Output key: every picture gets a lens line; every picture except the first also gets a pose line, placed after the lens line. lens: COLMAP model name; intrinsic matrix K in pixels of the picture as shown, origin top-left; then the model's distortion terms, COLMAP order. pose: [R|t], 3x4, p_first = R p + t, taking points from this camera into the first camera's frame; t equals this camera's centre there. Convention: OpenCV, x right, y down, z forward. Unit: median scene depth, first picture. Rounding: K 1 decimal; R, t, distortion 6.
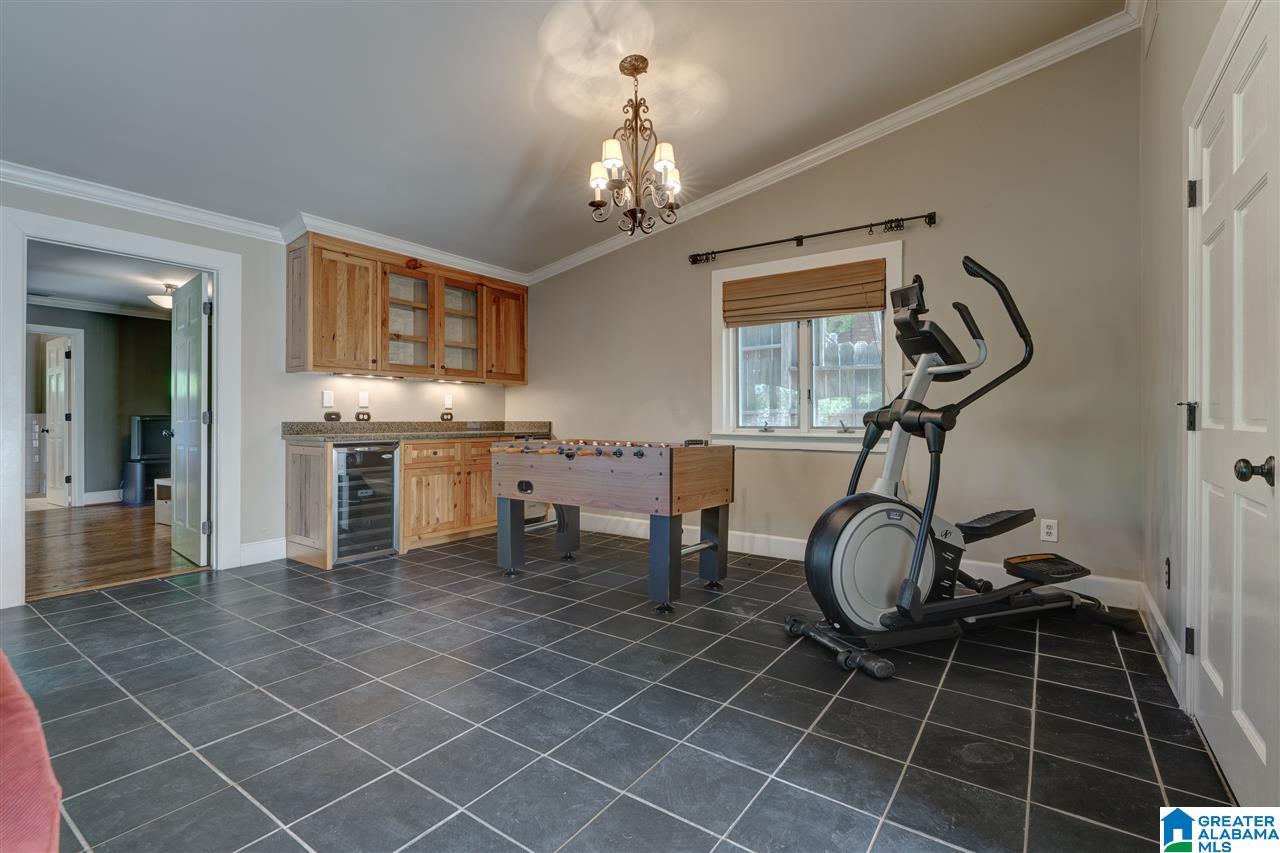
lens RADIAL K [[589.9, 0, 638.3], [0, 589.9, 421.5], [0, 0, 1]] dist [-0.007964, 0.000741]
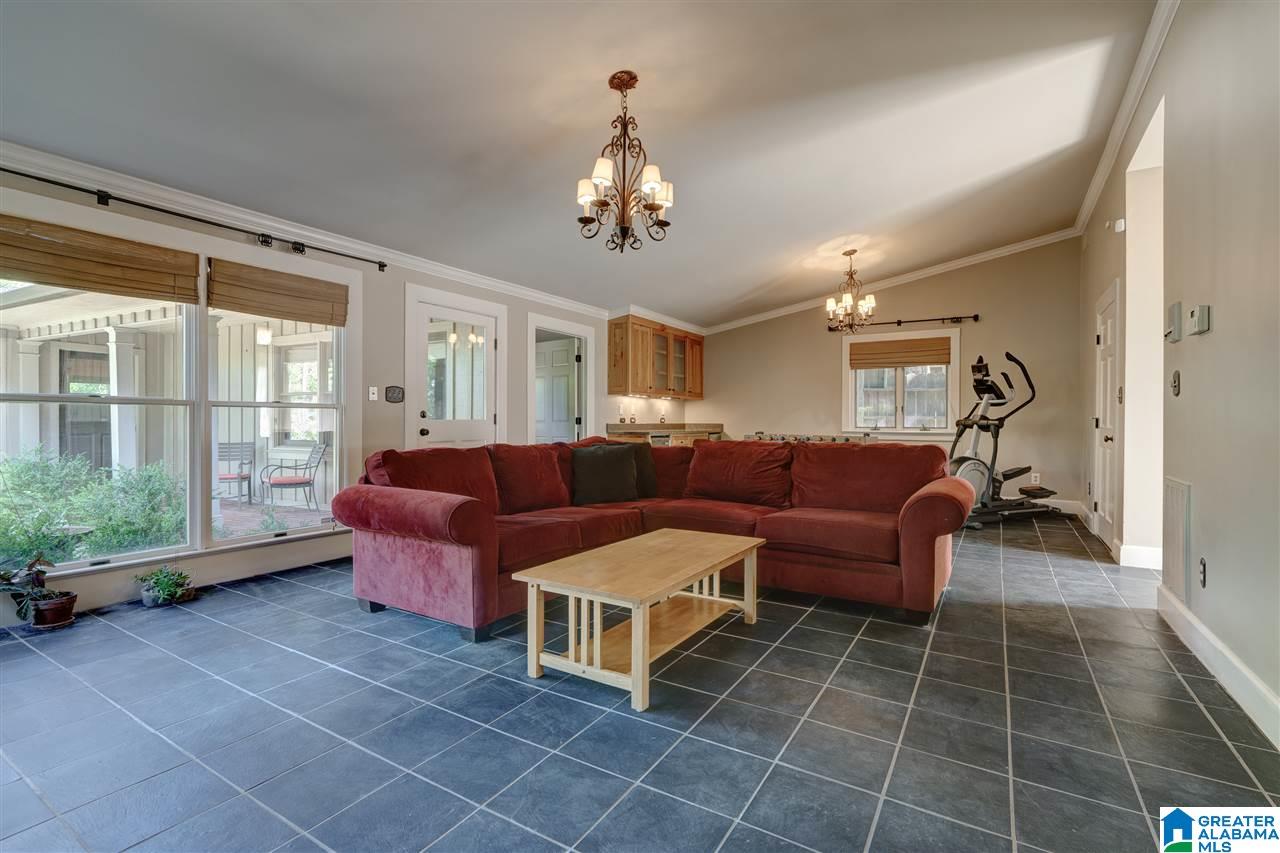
lens RADIAL K [[589.9, 0, 643.5], [0, 589.9, 429.2], [0, 0, 1]] dist [-0.007964, 0.000741]
pose [[0.997537, 0.005193, 0.069952, -0.777226], [-0.005618, 0.999967, 0.005883, 0.009010], [-0.069919, -0.006261, 0.997533, -0.908431]]
